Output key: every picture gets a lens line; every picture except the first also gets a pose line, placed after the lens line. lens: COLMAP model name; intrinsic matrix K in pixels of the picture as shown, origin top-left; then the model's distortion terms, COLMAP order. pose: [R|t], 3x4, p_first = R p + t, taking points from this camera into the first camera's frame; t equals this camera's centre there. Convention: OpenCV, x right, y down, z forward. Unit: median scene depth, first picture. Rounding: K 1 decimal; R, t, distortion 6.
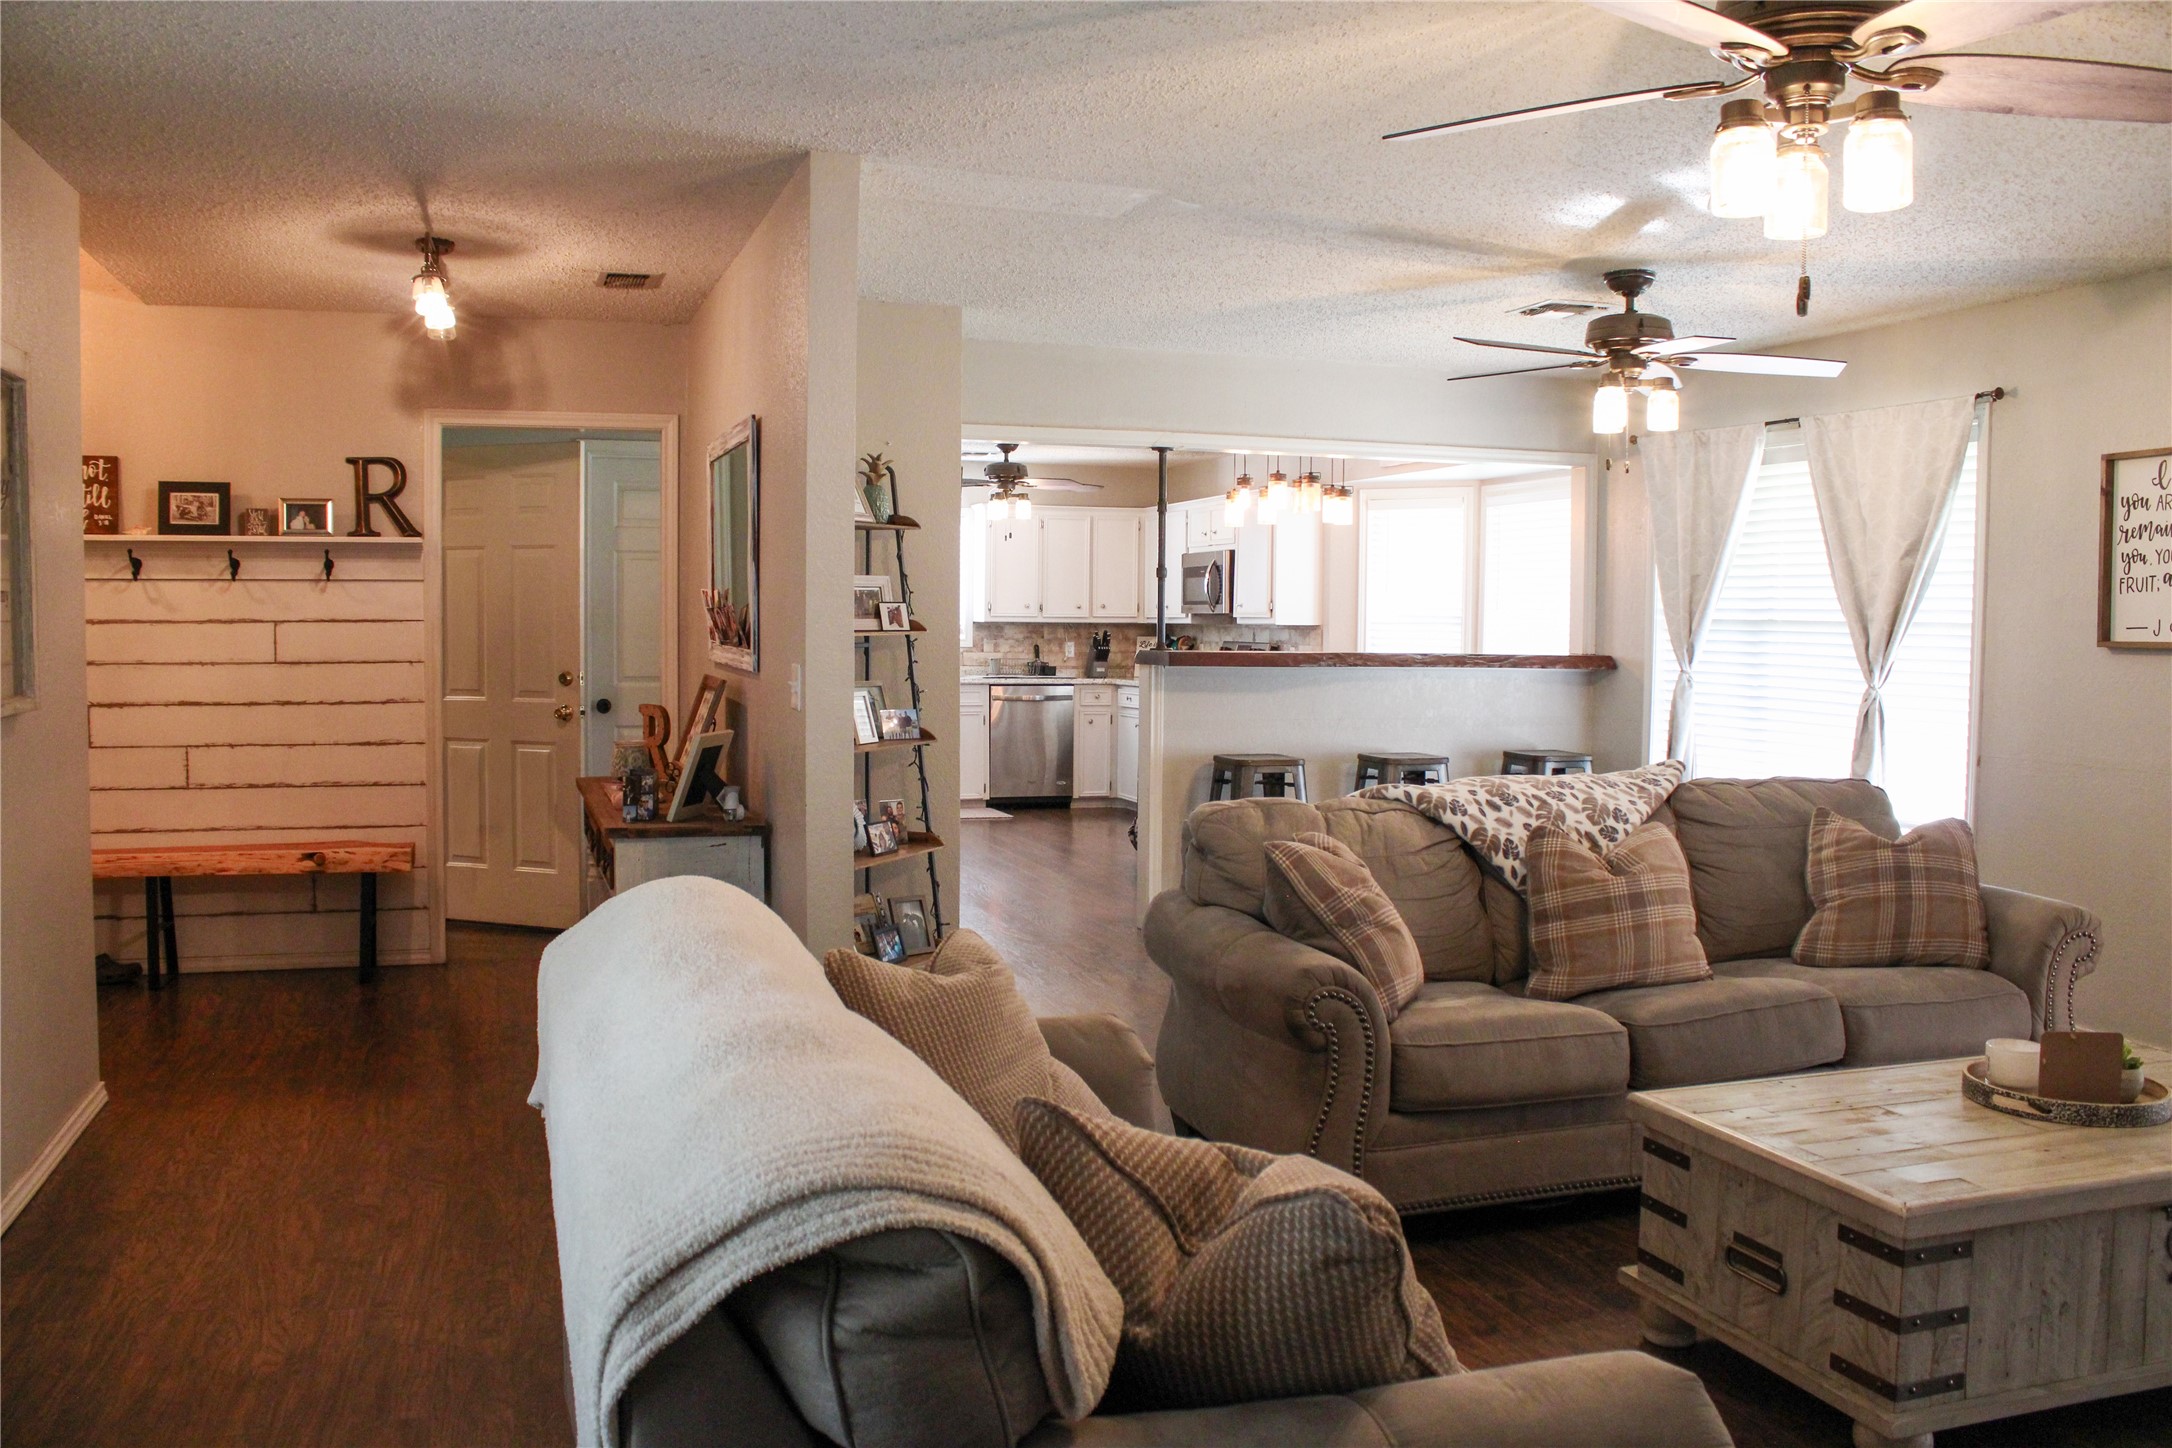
lens RADIAL K [[1774.3, 0, 1090.2], [0, 1774.3, 708.6], [0, 0, 1]] dist [-0.156887, 0.138073]
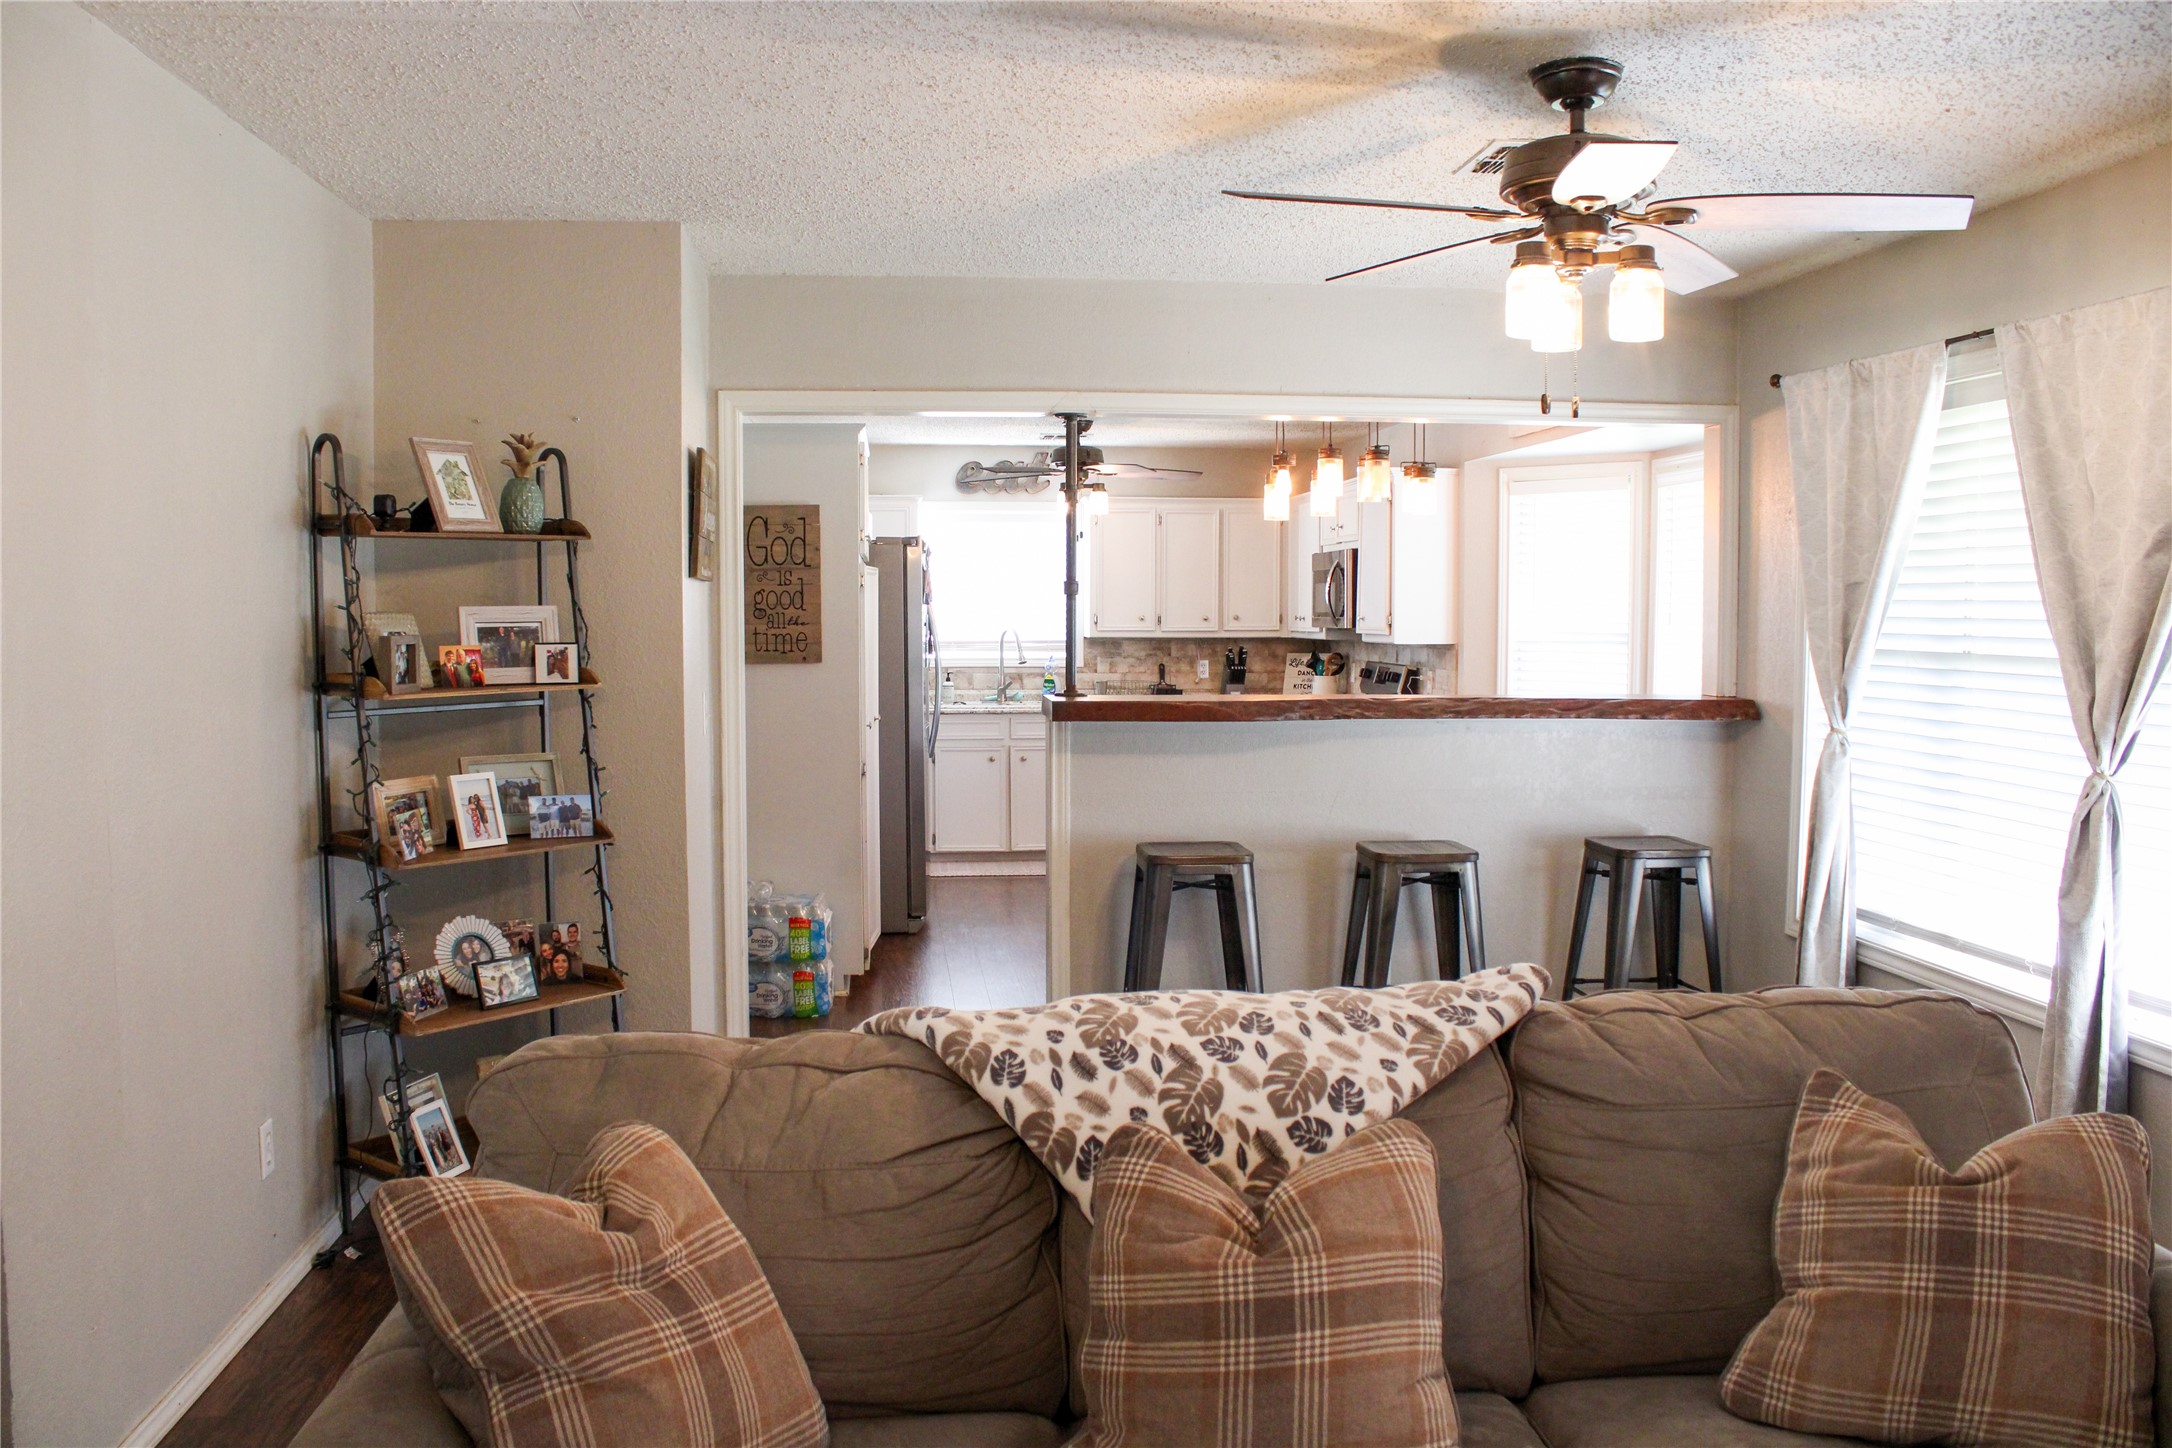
lens RADIAL K [[1774.3, 0, 1070.4], [0, 1774.3, 734.1], [0, 0, 1]] dist [-0.156887, 0.138073]
pose [[0.976034, 0.005984, -0.217536, 0.278430], [-0.002146, 0.999838, 0.017876, -0.042126], [0.217608, -0.016980, 0.975889, 0.413821]]
